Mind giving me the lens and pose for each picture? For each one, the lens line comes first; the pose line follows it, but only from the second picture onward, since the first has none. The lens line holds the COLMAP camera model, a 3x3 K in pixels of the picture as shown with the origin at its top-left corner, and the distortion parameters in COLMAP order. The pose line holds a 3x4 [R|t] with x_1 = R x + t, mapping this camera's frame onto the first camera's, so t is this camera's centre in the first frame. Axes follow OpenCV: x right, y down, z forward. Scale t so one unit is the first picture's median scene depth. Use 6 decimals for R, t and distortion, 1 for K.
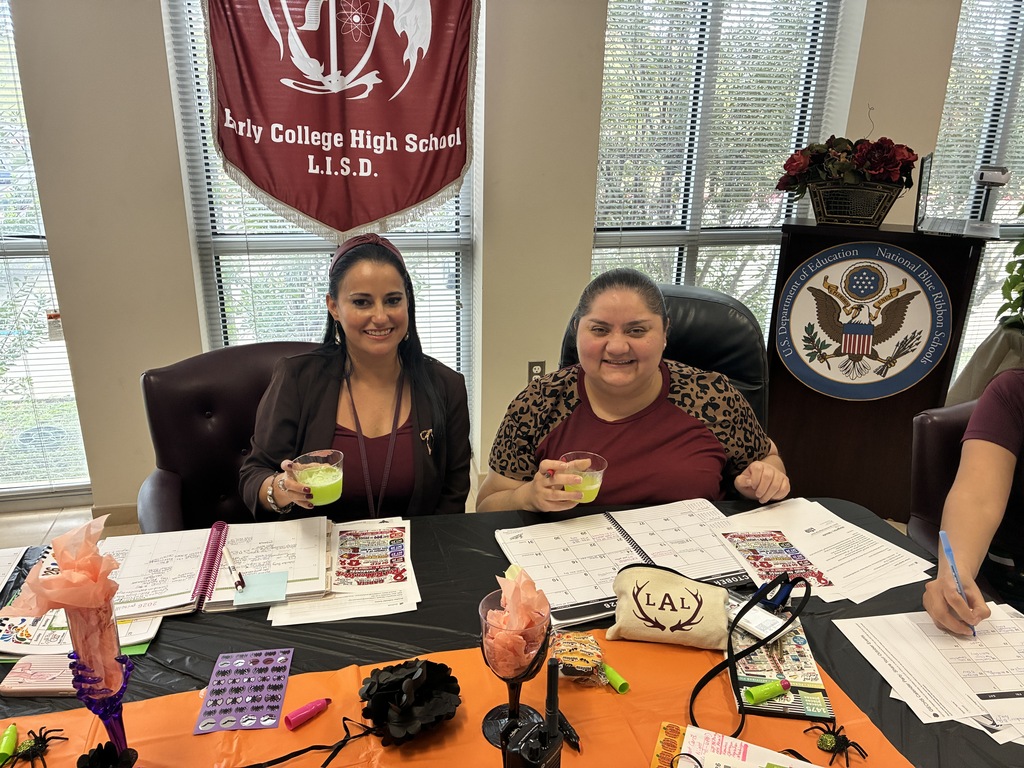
lens RADIAL K [[787.3, 0, 512.0], [0, 787.3, 384.0], [0, 0, 1]] dist [0.056257, -0.006118]
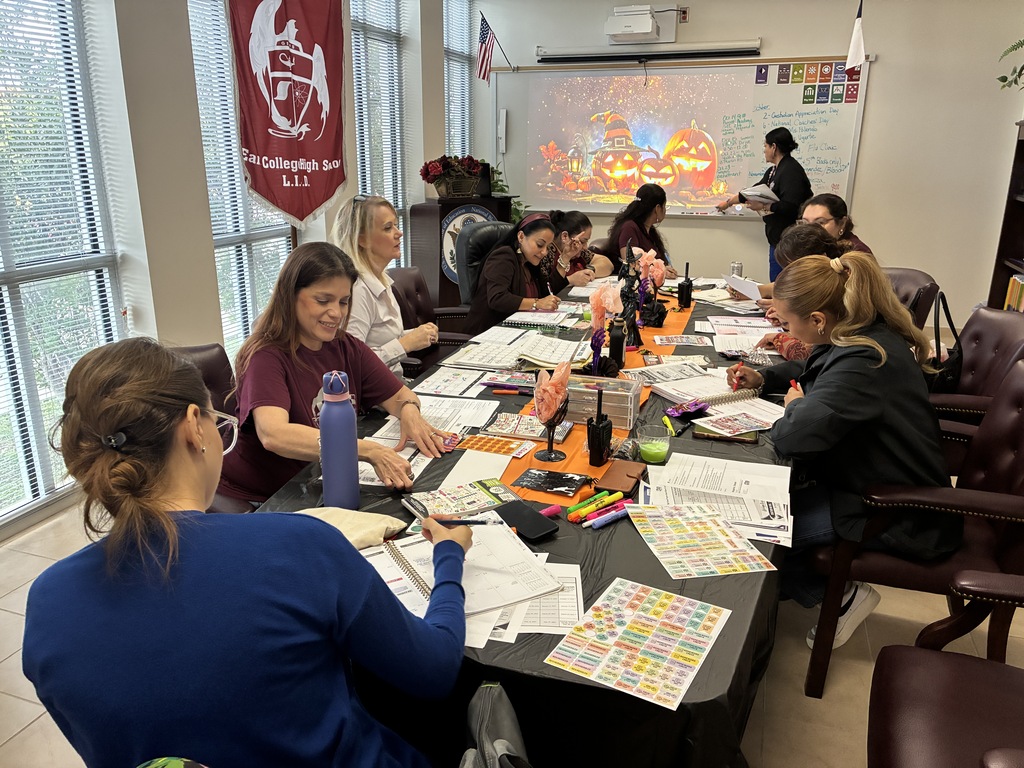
lens RADIAL K [[787.3, 0, 512.0], [0, 787.3, 384.0], [0, 0, 1]] dist [0.056257, -0.006118]
pose [[0.496674, -0.266598, 0.825979, -1.469450], [0.303872, 0.944838, 0.122239, 0.054927], [-0.813005, 0.190279, 0.550288, -0.178985]]
